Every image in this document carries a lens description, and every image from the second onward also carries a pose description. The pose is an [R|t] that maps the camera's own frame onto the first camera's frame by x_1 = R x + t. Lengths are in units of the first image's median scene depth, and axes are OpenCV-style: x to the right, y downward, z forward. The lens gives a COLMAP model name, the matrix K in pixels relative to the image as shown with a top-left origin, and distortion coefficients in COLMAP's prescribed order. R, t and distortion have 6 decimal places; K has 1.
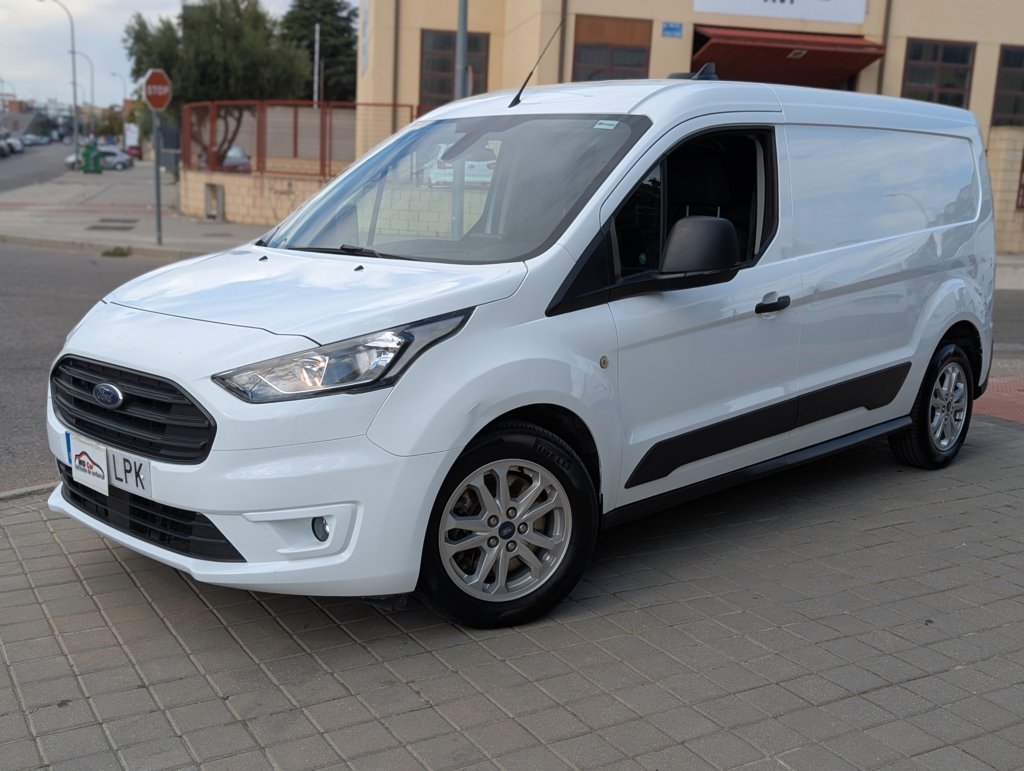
lens RADIAL K [[1182.6, 0, 512.0], [0, 1182.6, 385.5], [0, 0, 1]] dist [0.088387, -0.413355]
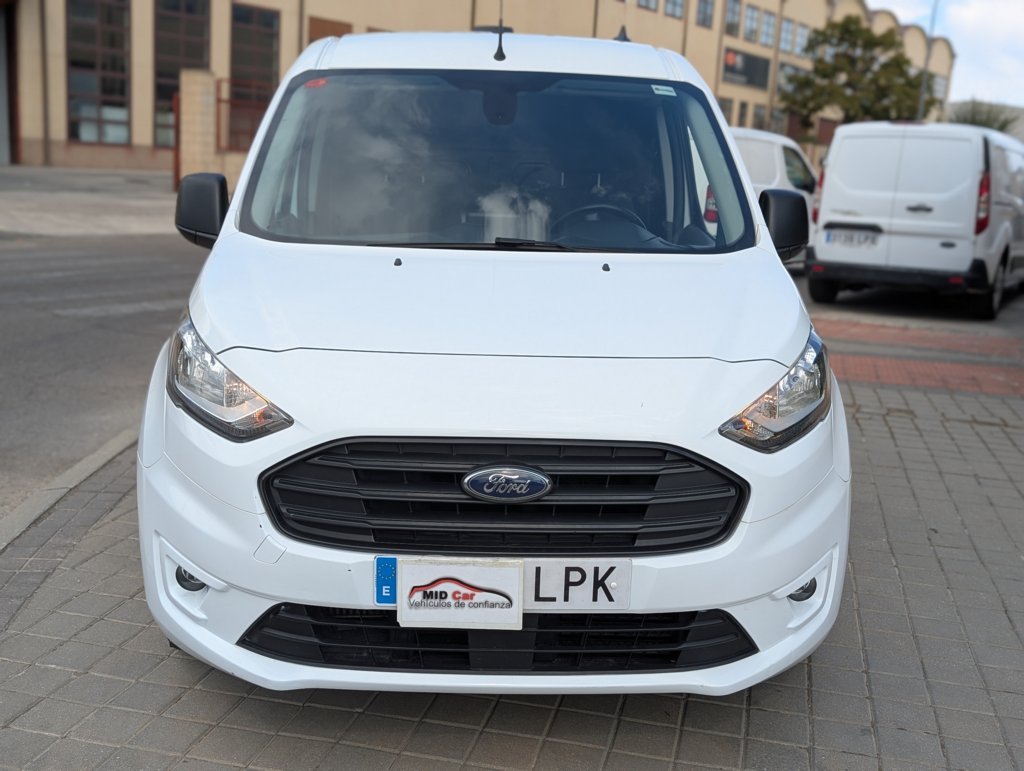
lens RADIAL K [[1182.6, 0, 512.0], [0, 1182.6, 385.5], [0, 0, 1]] dist [0.088387, -0.413355]
pose [[0.713370, -0.155861, 0.683235, -0.816402], [0.122037, 0.987686, 0.097893, -0.117528], [-0.690080, 0.013546, 0.723606, 0.521917]]
